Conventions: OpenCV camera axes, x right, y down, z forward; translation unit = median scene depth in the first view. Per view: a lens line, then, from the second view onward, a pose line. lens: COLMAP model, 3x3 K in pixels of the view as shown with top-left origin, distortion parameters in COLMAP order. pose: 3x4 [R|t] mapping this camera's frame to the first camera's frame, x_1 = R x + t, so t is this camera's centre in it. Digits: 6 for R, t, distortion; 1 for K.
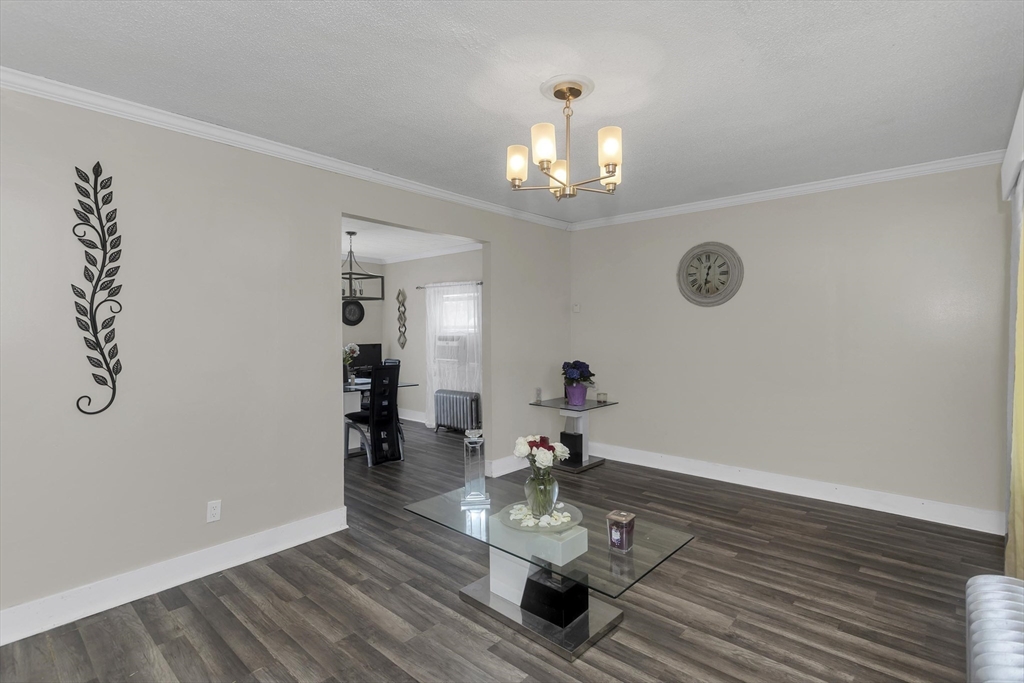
lens RADIAL K [[497.8, 0, 545.1], [0, 497.8, 339.5], [0, 0, 1]] dist [-0.000195, -0.000162]
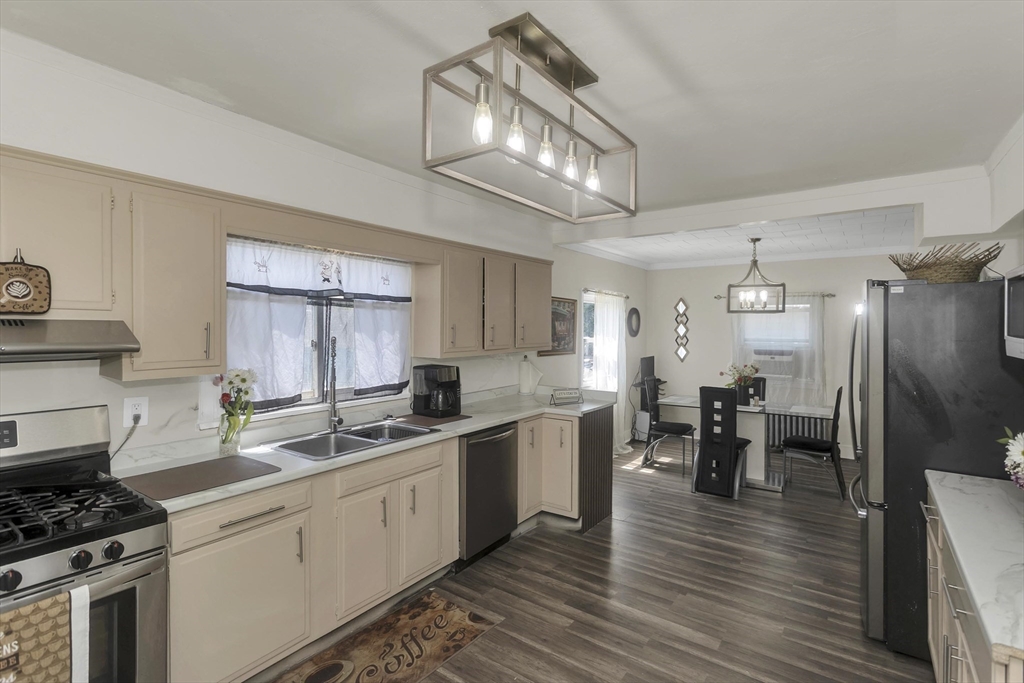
lens RADIAL K [[529.0, 0, 526.8], [0, 529.0, 333.3], [0, 0, 1]] dist [0.002284, 0.000102]
pose [[0.992075, 0.006912, 0.125455, -2.043354], [-0.006057, 0.999956, -0.007197, -0.076204], [-0.125499, 0.006380, 0.992073, 0.184318]]
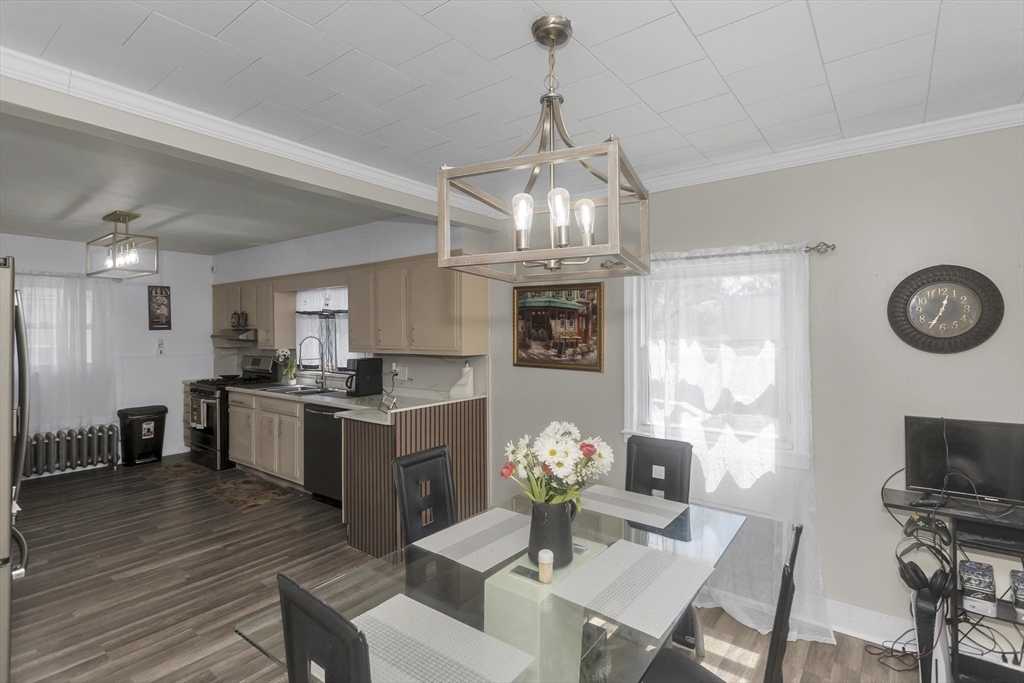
lens RADIAL K [[495.2, 0, 510.7], [0, 495.2, 333.7], [0, 0, 1]] dist [-0.013257, 0.000127]
pose [[0.030098, -0.001246, -0.999546, -0.296643], [-0.022458, 0.999746, -0.001923, -0.095760], [0.999295, 0.022505, 0.030063, 2.106867]]
